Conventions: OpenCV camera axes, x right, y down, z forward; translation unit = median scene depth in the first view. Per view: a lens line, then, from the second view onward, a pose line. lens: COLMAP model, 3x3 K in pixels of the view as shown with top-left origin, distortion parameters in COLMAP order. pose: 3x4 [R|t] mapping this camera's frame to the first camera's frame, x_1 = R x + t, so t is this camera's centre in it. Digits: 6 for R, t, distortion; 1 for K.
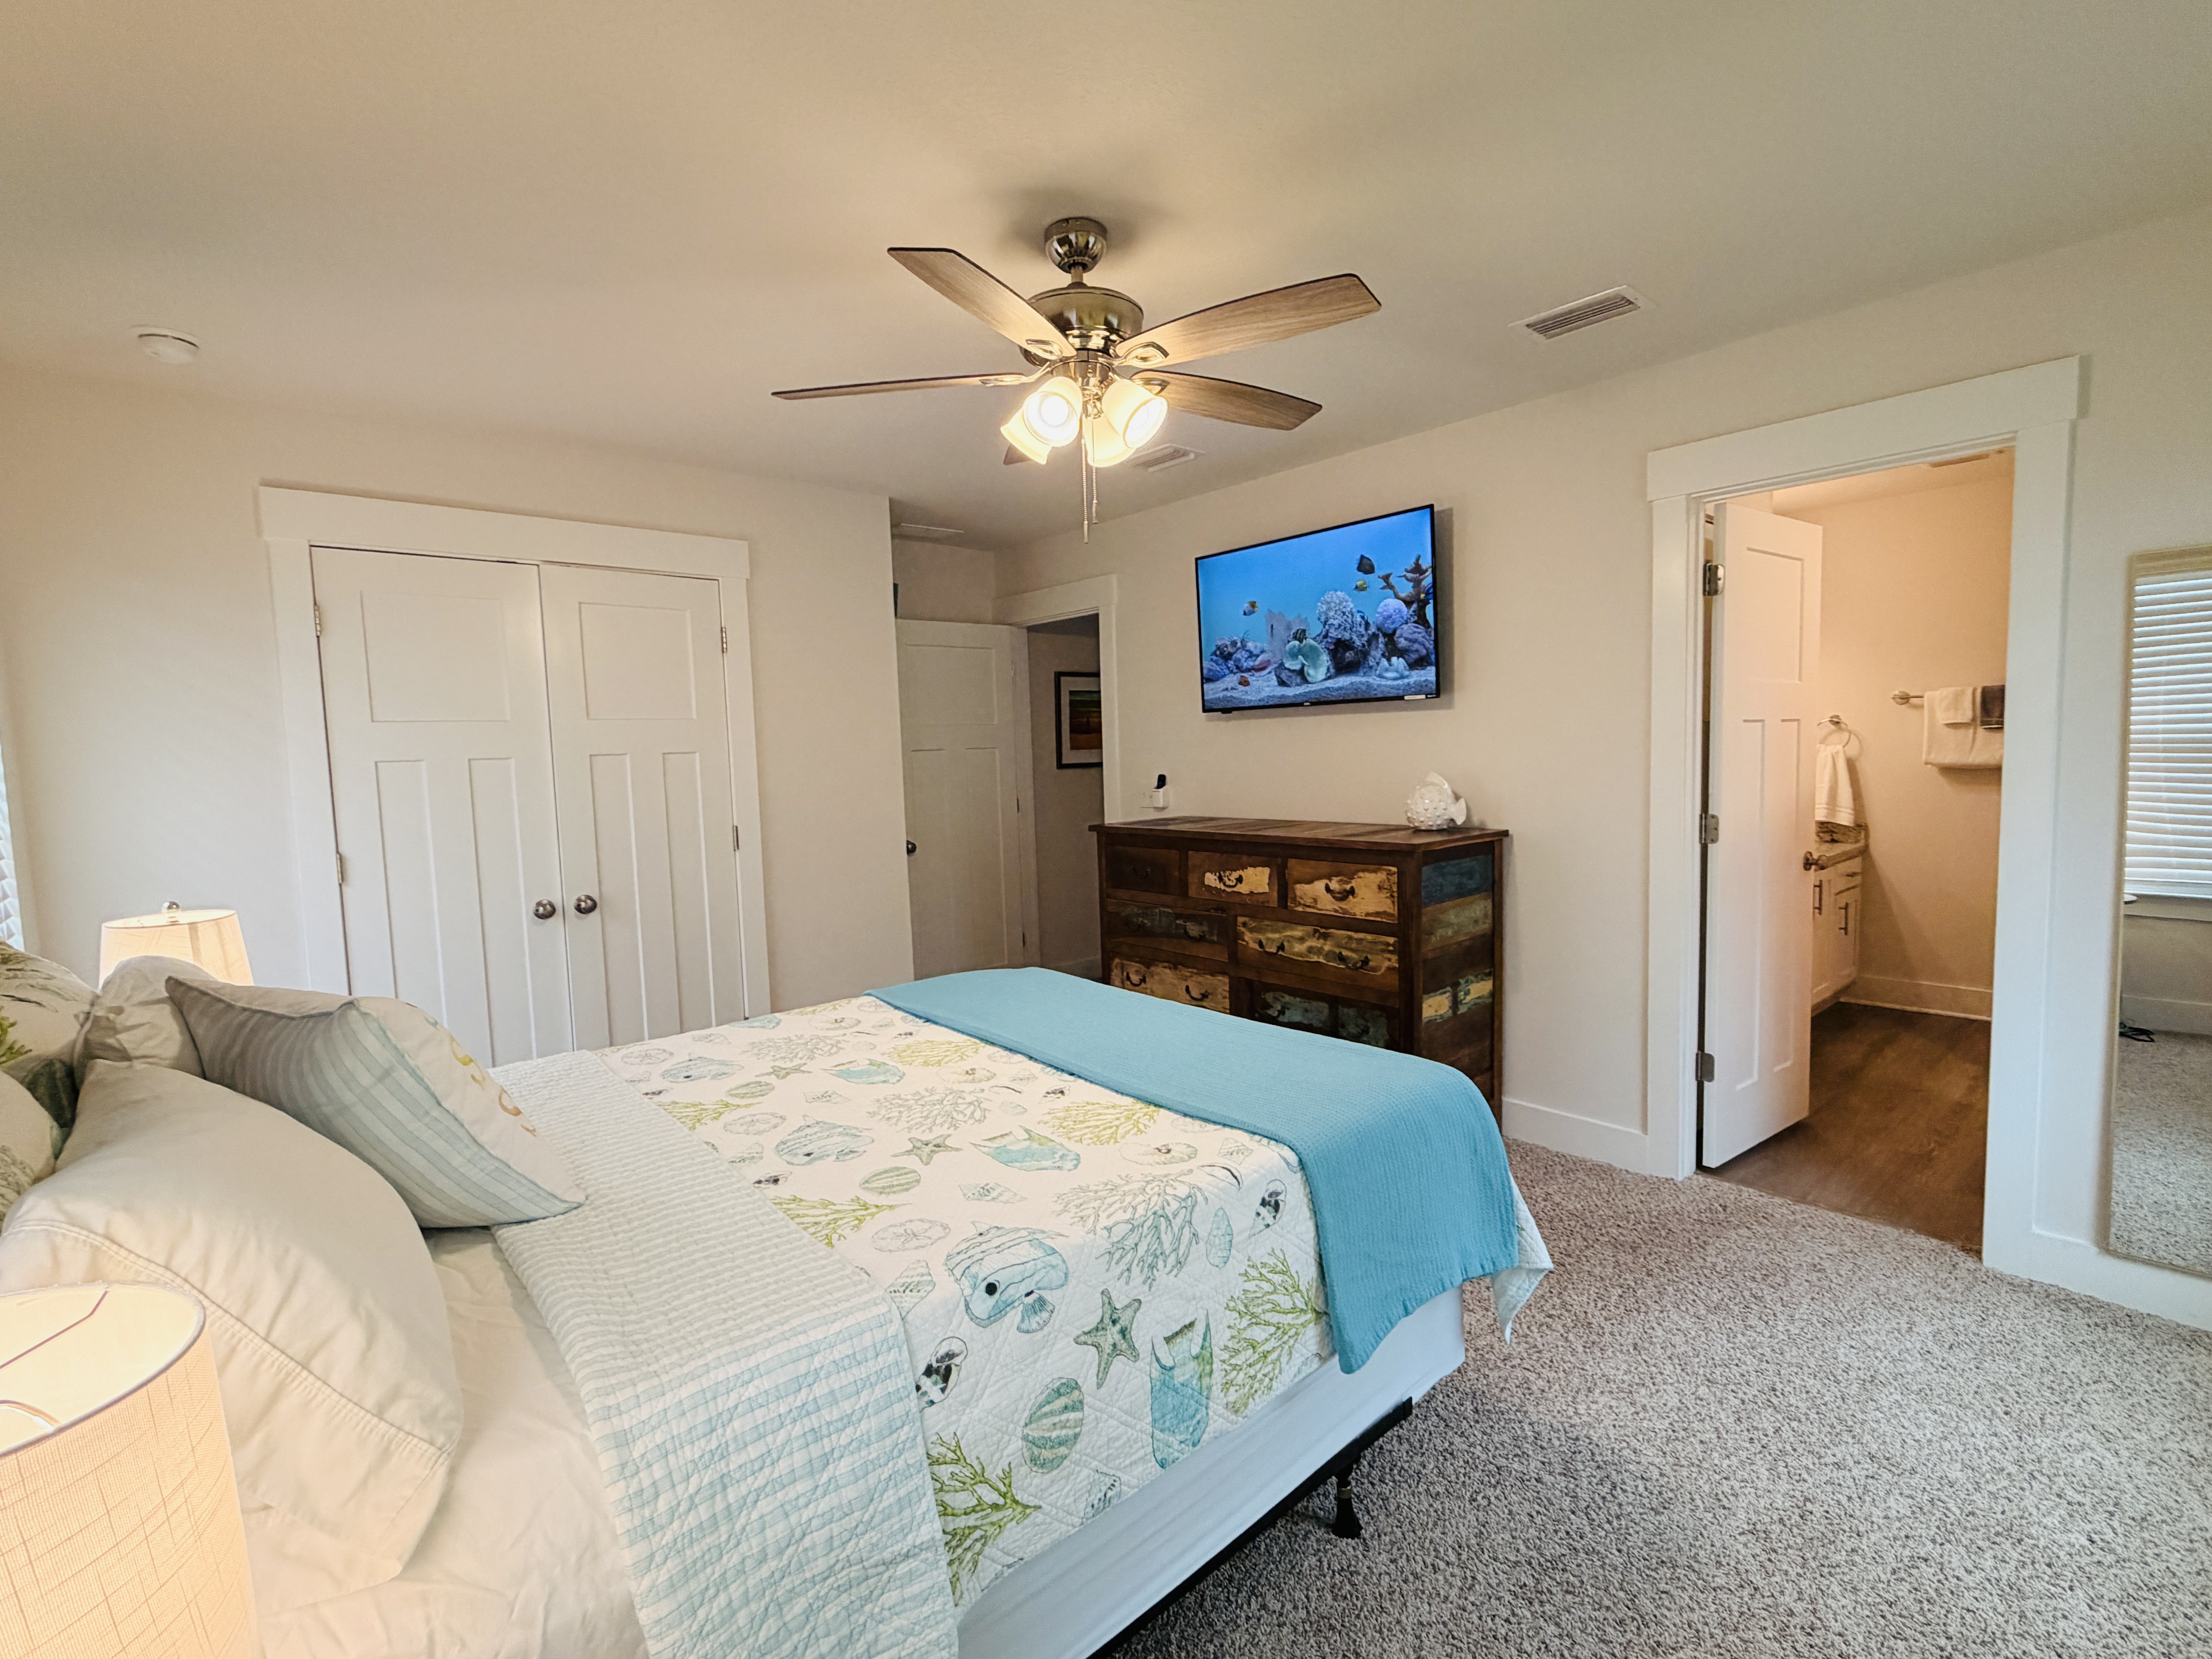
lens RADIAL K [[1033.1, 0, 1106.0], [0, 1033.1, 829.5], [0, 0, 1]] dist [-0.000213, 0.000013]
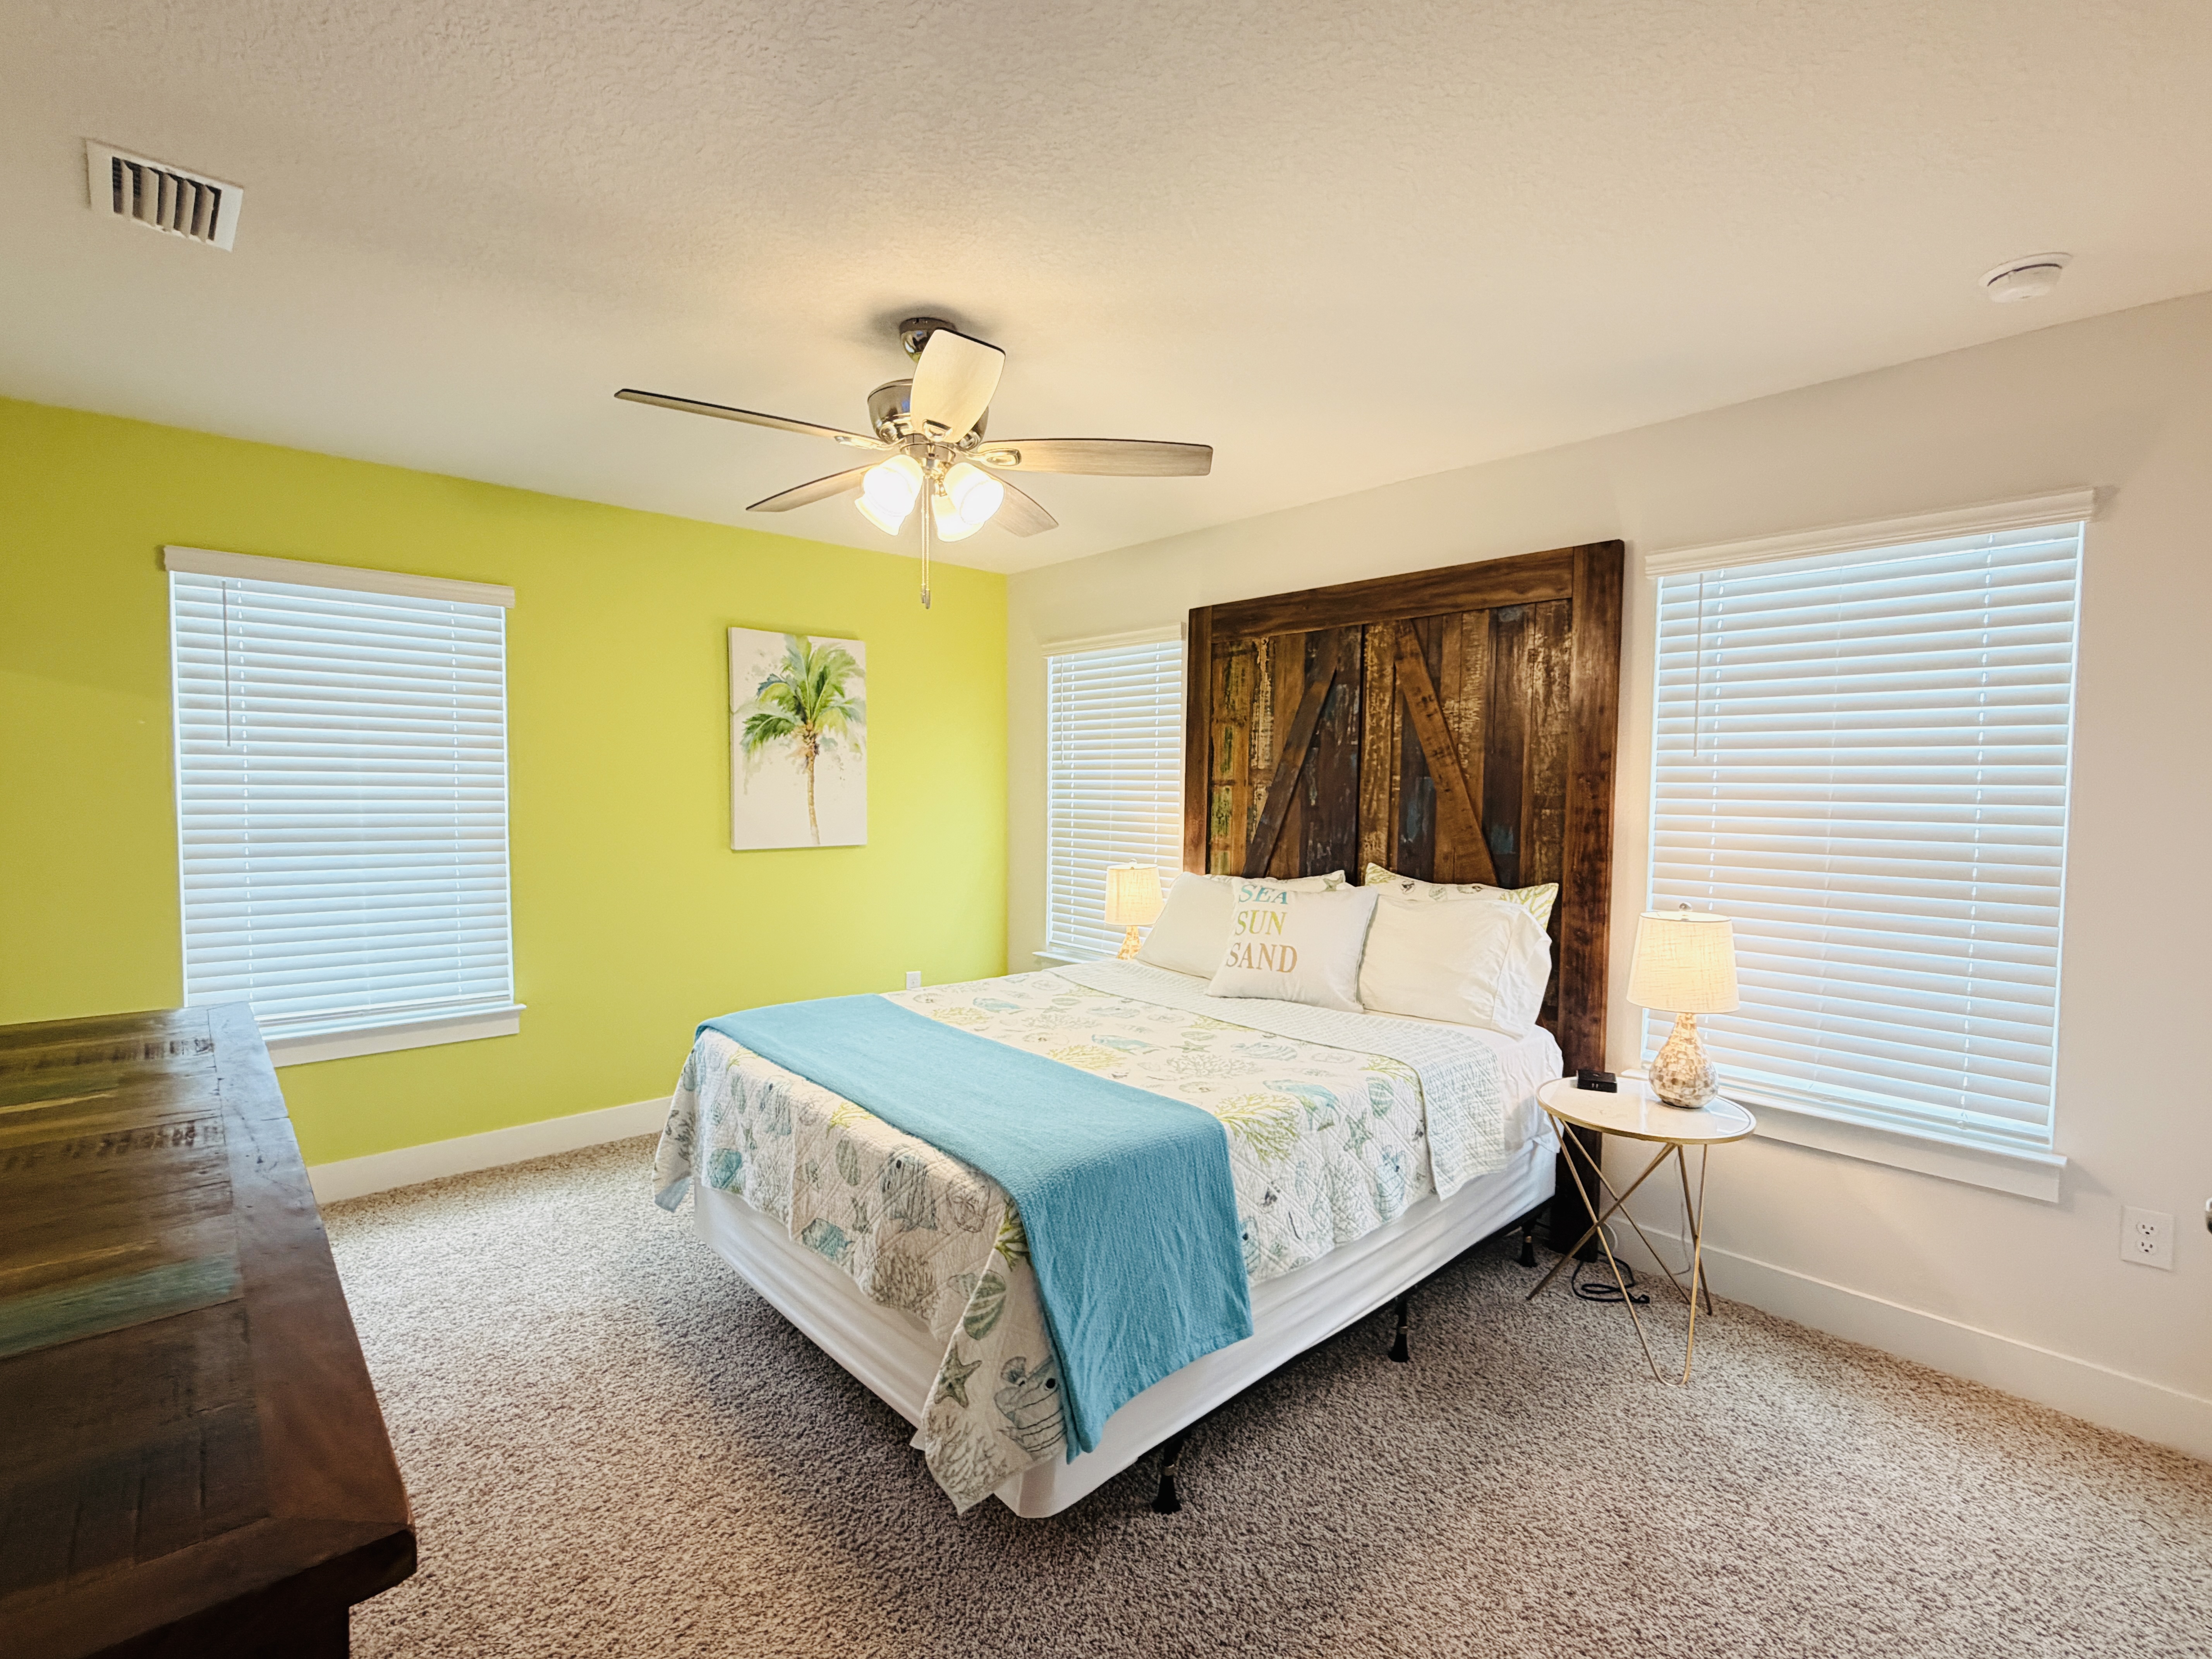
lens RADIAL K [[1033.1, 0, 1106.0], [0, 1033.1, 829.5], [0, 0, 1]] dist [-0.000213, 0.000013]
pose [[-0.999293, 0.031571, -0.020394, -0.174848], [0.028590, 0.990731, 0.132798, -0.199608], [0.024397, 0.132121, -0.990933, 2.124831]]
